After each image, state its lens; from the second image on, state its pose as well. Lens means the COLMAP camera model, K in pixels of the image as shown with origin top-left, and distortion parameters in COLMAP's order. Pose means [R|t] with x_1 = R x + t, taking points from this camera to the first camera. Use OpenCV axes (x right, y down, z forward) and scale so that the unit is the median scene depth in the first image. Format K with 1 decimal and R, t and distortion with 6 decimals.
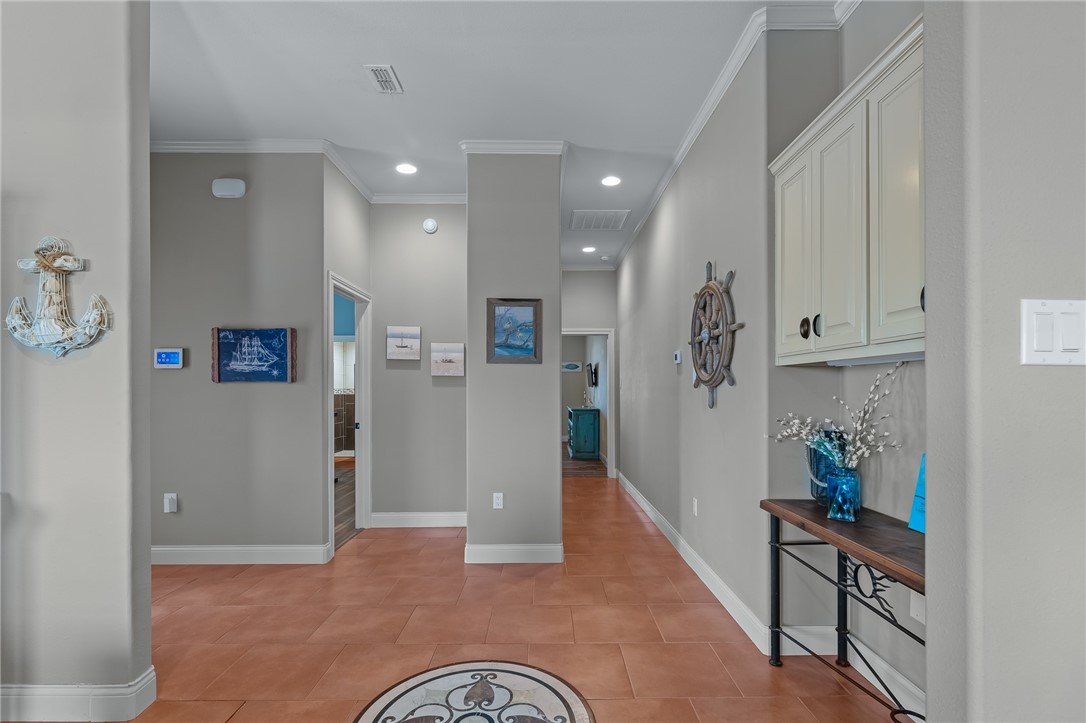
lens RADIAL K [[510.2, 0, 546.5], [0, 510.2, 391.7], [0, 0, 1]] dist [-0.000350, -0.000158]
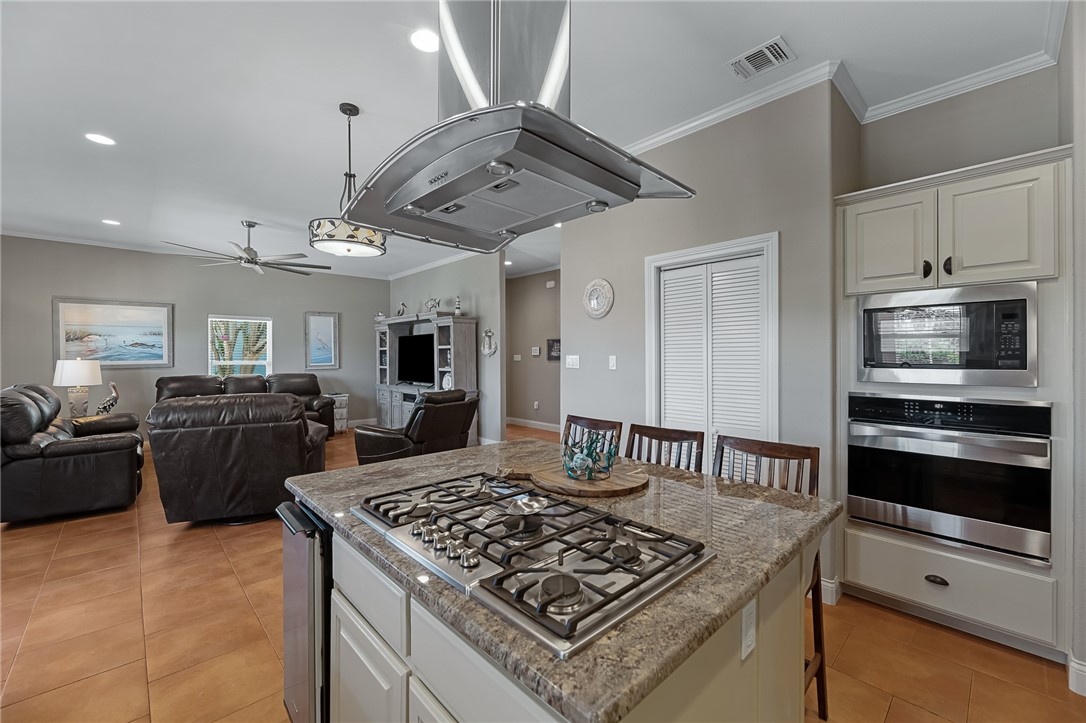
lens RADIAL K [[442.1, 0, 543.7], [0, 442.1, 358.8], [0, 0, 1]] dist [-0.001319, -0.000368]
pose [[0.684479, 0.003151, -0.729025, 0.985229], [0.001138, 0.999985, 0.005390, -0.038607], [0.729031, -0.004519, 0.684465, -0.562143]]
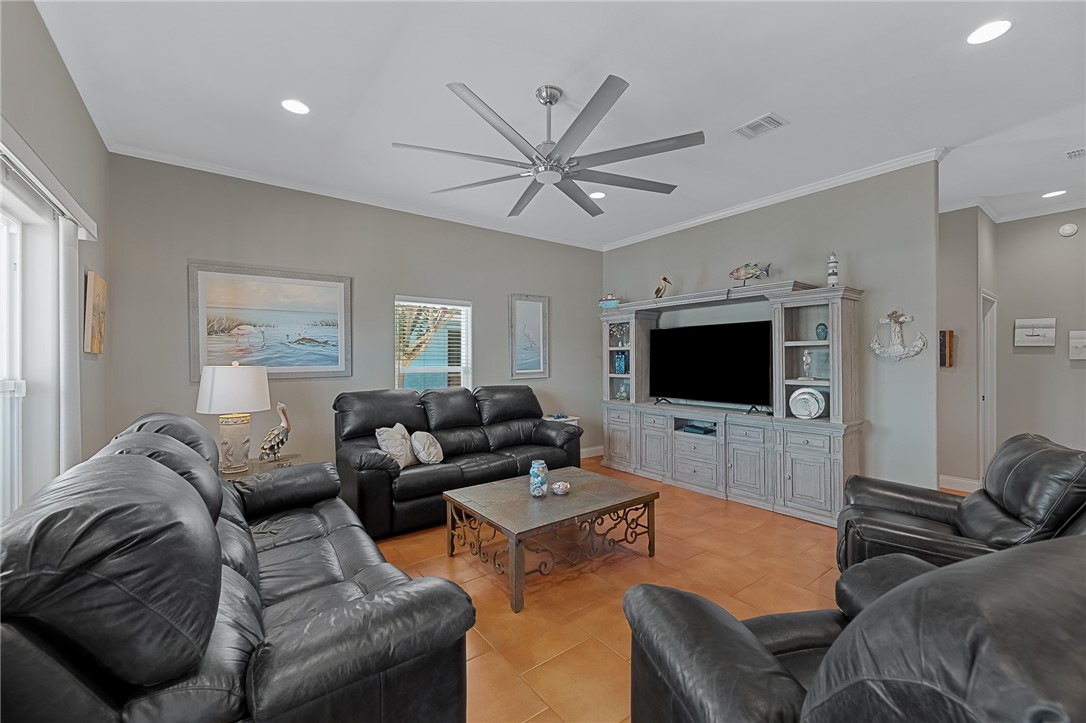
lens RADIAL K [[440.9, 0, 543.0], [0, 440.9, 361.5], [0, 0, 1]] dist [0.000352, -0.000118]
pose [[0.598292, 0.002295, -0.801275, -0.179052], [0.000265, 0.999995, 0.003061, -0.038467], [0.801278, -0.002044, 0.598289, -0.724018]]
